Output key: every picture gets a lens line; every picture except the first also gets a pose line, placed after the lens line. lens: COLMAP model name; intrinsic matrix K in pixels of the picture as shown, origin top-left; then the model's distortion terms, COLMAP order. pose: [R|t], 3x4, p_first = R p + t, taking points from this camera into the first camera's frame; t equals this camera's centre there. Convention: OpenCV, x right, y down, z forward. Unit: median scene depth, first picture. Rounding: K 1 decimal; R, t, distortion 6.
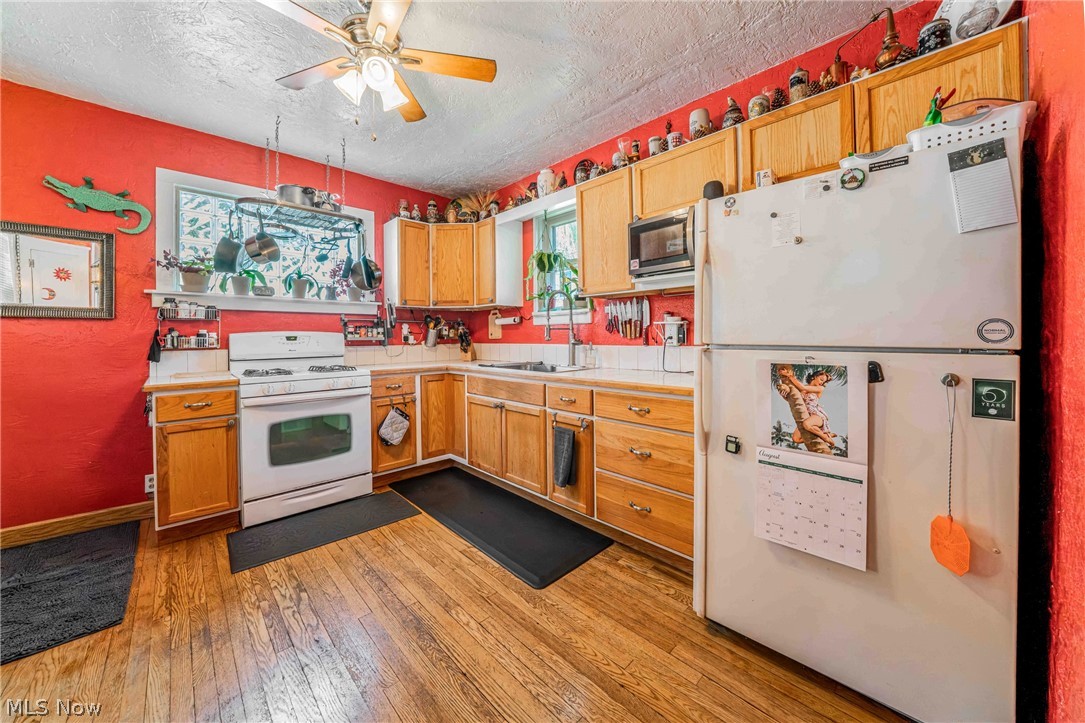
lens RADIAL K [[392.0, 0, 541.4], [0, 392.0, 338.0], [0, 0, 1]] dist [-0.017356, -0.000051]
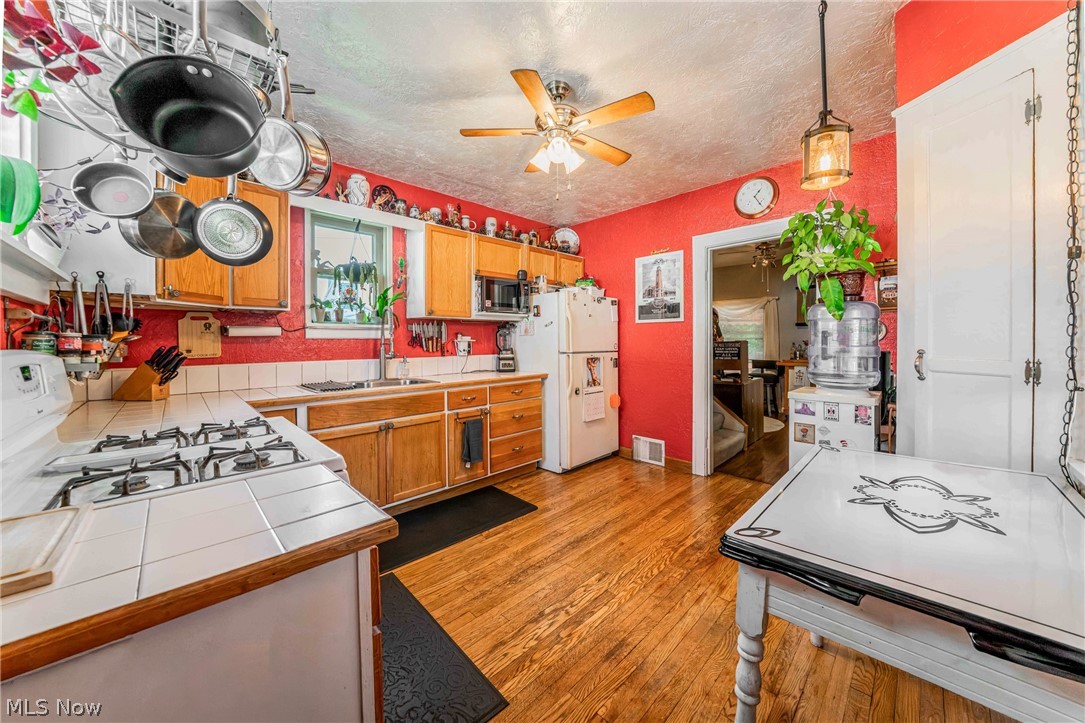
lens RADIAL K [[372.2, 0, 543.9], [0, 372.2, 344.5], [0, 0, 1]] dist [-0.000777, -0.000012]
pose [[-0.008529, -0.000412, 0.999964, -1.456790], [0.012634, 0.999920, 0.000519, -0.025890], [-0.999884, 0.012638, -0.008523, 0.930097]]
